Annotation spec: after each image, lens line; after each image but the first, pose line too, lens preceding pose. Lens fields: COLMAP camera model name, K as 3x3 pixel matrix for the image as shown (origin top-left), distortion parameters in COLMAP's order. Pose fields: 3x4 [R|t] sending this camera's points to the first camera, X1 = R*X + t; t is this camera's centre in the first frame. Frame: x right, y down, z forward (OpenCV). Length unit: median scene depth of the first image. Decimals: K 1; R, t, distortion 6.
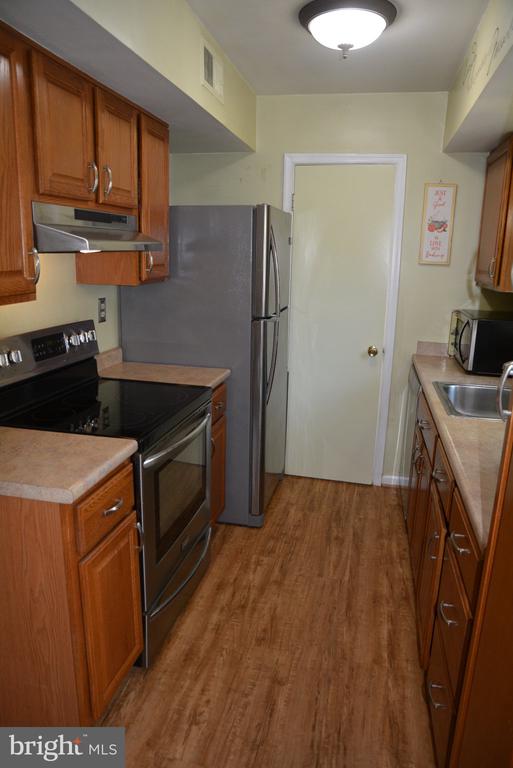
lens RADIAL K [[535.2, 0, 258.7], [0, 535.2, 387.0], [0, 0, 1]] dist [-0.114379, 0.080731]
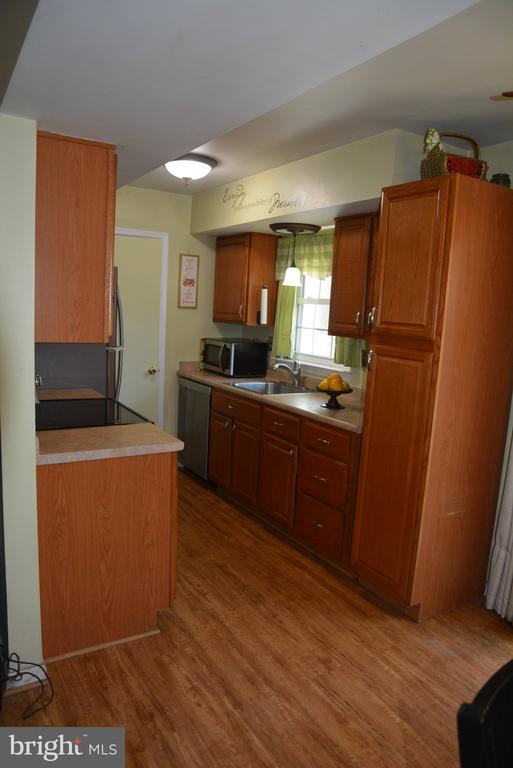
lens RADIAL K [[535.2, 0, 258.7], [0, 535.2, 387.0], [0, 0, 1]] dist [-0.114379, 0.080731]
pose [[0.723023, -0.089420, 0.685012, -0.571357], [0.135247, 0.990721, -0.013426, 0.032044], [-0.677455, 0.102353, 0.728408, -0.196590]]
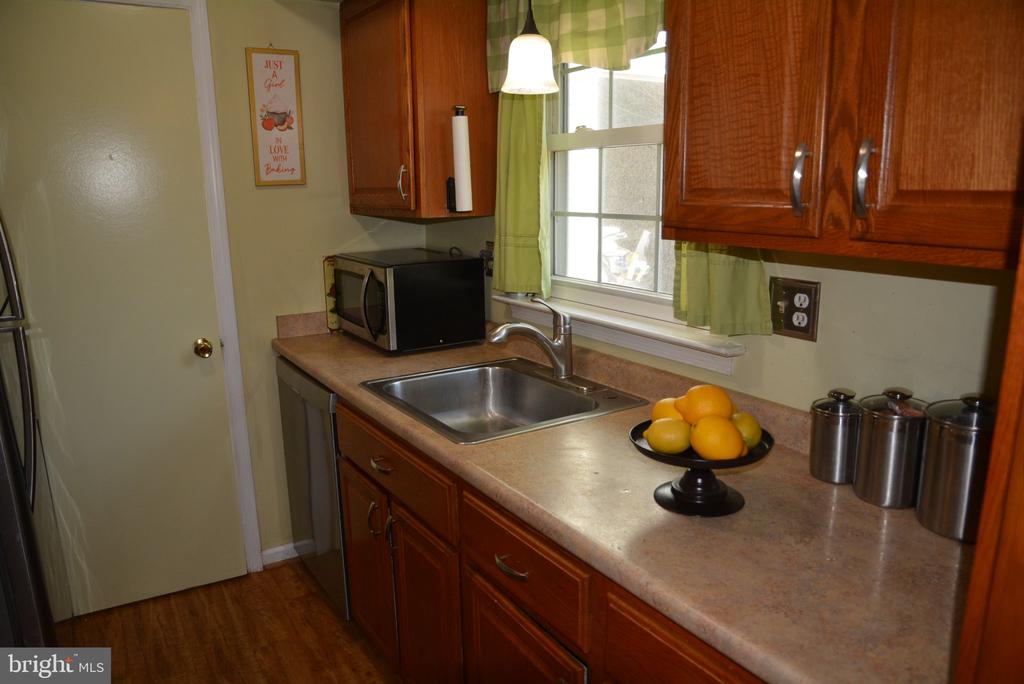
lens RADIAL K [[713.7, 0, 506.7], [0, 713.7, 345.0], [0, 0, 1]] dist [-0.114379, 0.080731]
pose [[0.714749, -0.192127, 0.672474, -0.054316], [0.204087, 0.976974, 0.062206, -0.054886], [-0.668941, 0.092782, 0.737502, 0.266216]]
